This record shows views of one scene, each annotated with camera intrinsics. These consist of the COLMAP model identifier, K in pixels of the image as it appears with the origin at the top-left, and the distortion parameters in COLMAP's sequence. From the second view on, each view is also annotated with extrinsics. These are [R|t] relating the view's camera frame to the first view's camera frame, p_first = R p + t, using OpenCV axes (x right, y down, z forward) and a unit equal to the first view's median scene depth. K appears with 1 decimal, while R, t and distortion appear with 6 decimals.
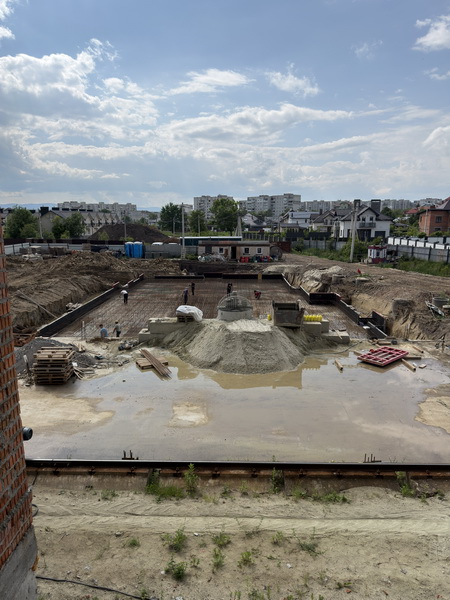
lens RADIAL K [[418.3, 0, 224.4], [0, 418.3, 302.8], [0, 0, 1]] dist [0.053164, -0.012170]
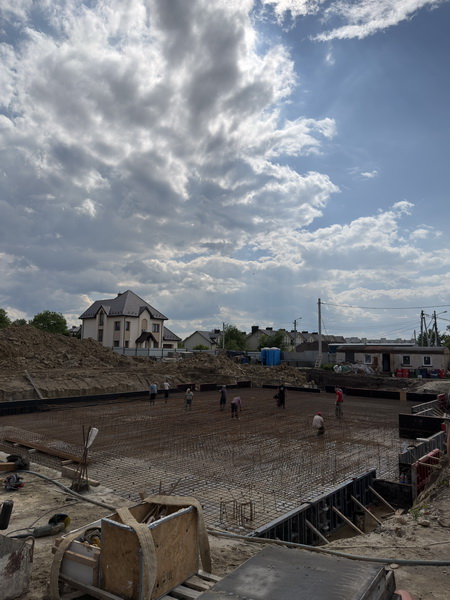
lens RADIAL K [[418.3, 0, 226.6], [0, 418.3, 299.2], [0, 0, 1]] dist [0.053164, -0.012170]
pose [[0.787201, -0.068658, -0.612863, 0.250124], [-0.138464, 0.948733, -0.284137, 0.015841], [0.600952, 0.308532, 0.737336, 0.295667]]
